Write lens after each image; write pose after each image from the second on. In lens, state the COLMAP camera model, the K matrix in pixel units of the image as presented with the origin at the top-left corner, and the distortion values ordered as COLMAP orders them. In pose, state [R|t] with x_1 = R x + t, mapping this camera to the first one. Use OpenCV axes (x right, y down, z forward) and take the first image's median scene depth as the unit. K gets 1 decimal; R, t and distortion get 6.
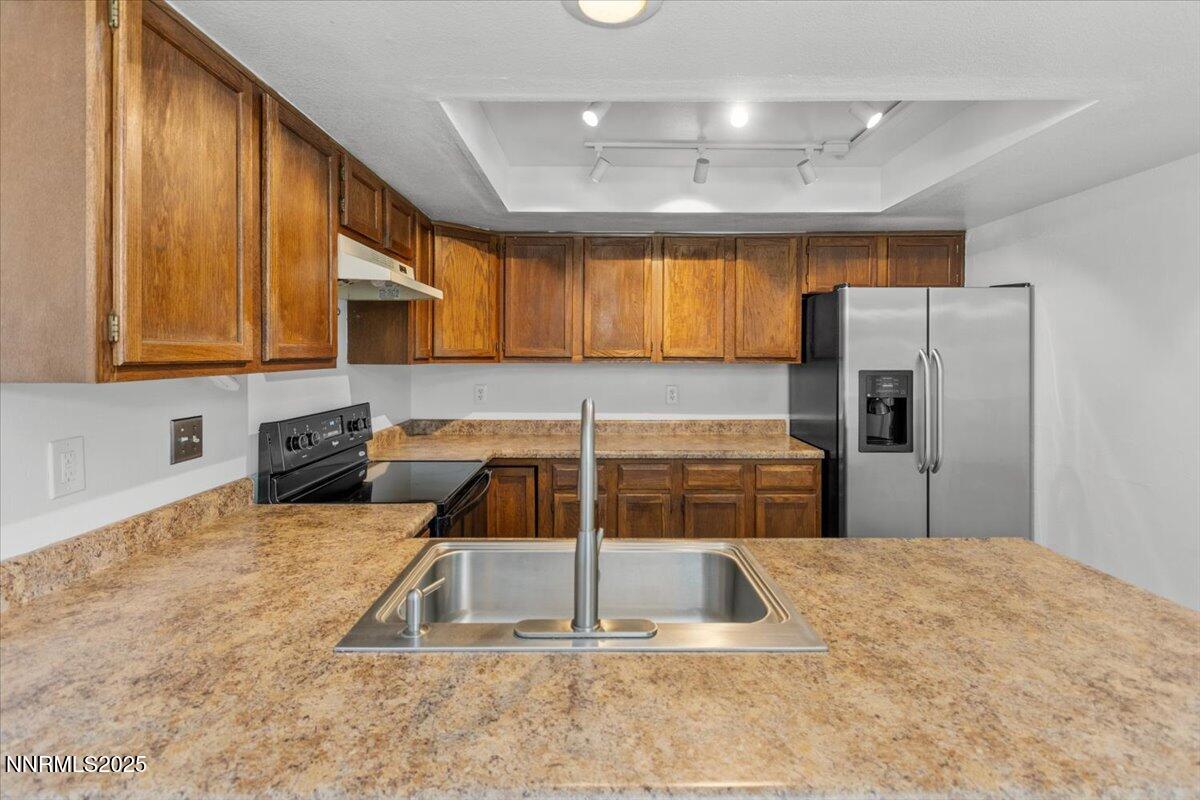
lens RADIAL K [[556.7, 0, 599.3], [0, 556.7, 357.1], [0, 0, 1]] dist [0.004644, -0.001677]
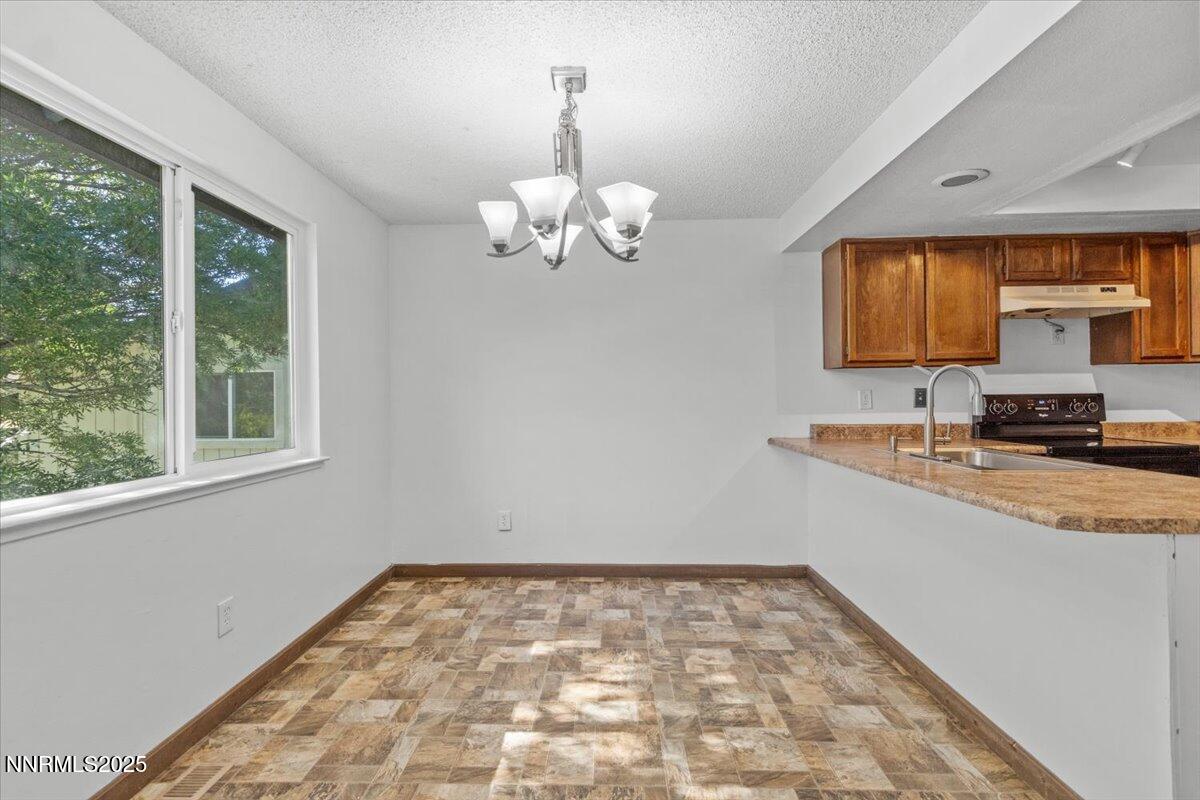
lens RADIAL K [[556.7, 0, 583.8], [0, 556.7, 393.2], [0, 0, 1]] dist [0.004644, -0.001677]
pose [[-0.041039, -0.003073, -0.999153, 0.839715], [0.006895, 0.999971, -0.003359, 0.068263], [0.999134, -0.007027, -0.041017, -0.145137]]
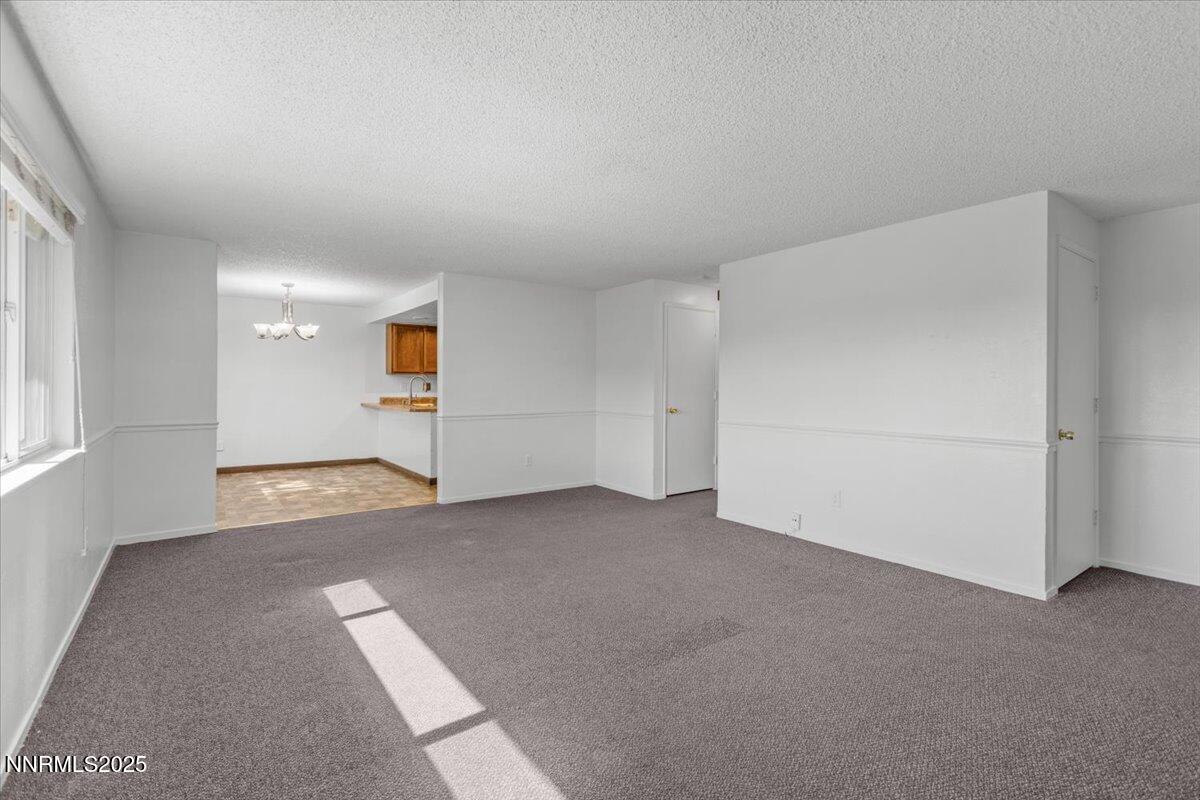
lens RADIAL K [[556.7, 0, 598.6], [0, 556.7, 377.4], [0, 0, 1]] dist [0.004644, -0.001677]
pose [[0.588367, -0.007556, -0.808559, 2.593238], [-0.003739, 0.999920, -0.012066, 0.061873], [0.808585, 0.010123, 0.588292, -0.480973]]
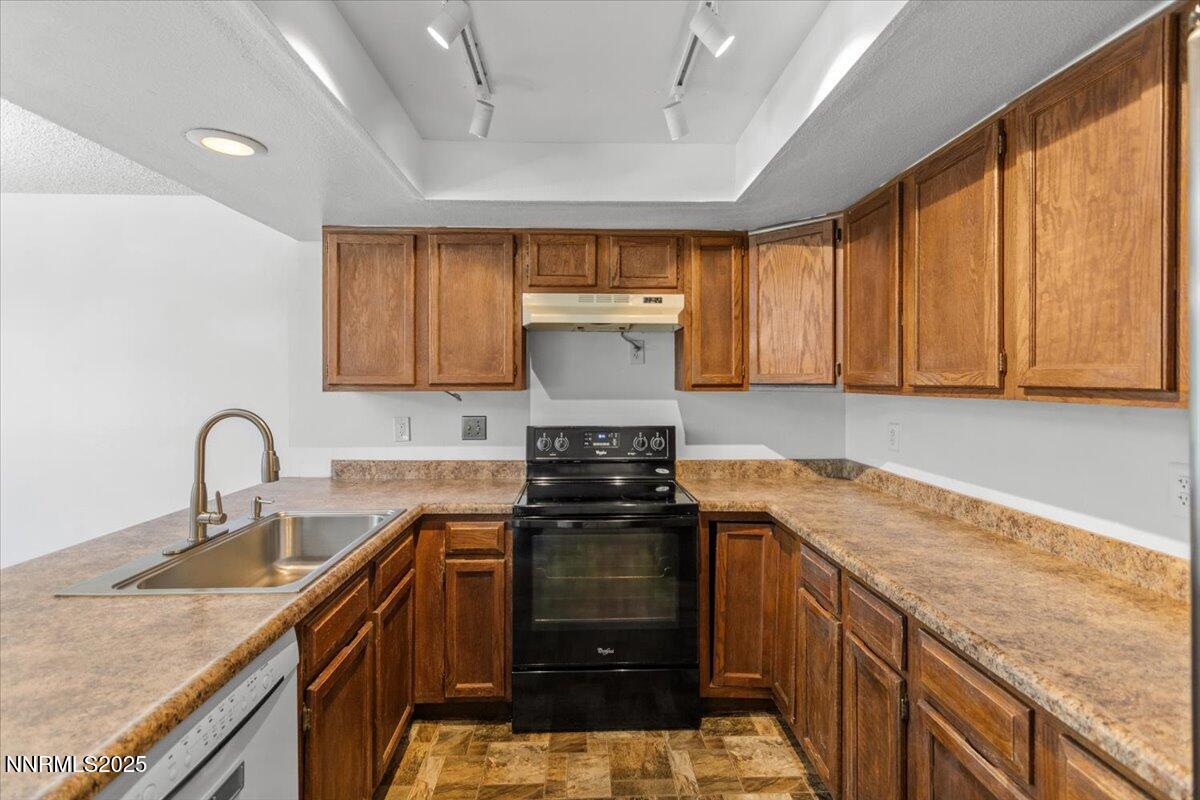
lens RADIAL K [[556.7, 0, 598.8], [0, 556.7, 378.1], [0, 0, 1]] dist [0.004644, -0.001677]
pose [[0.032849, -0.005807, -0.999443, 0.580297], [-0.004669, 0.999971, -0.005963, -0.002832], [0.999449, 0.004862, 0.032821, 0.725643]]
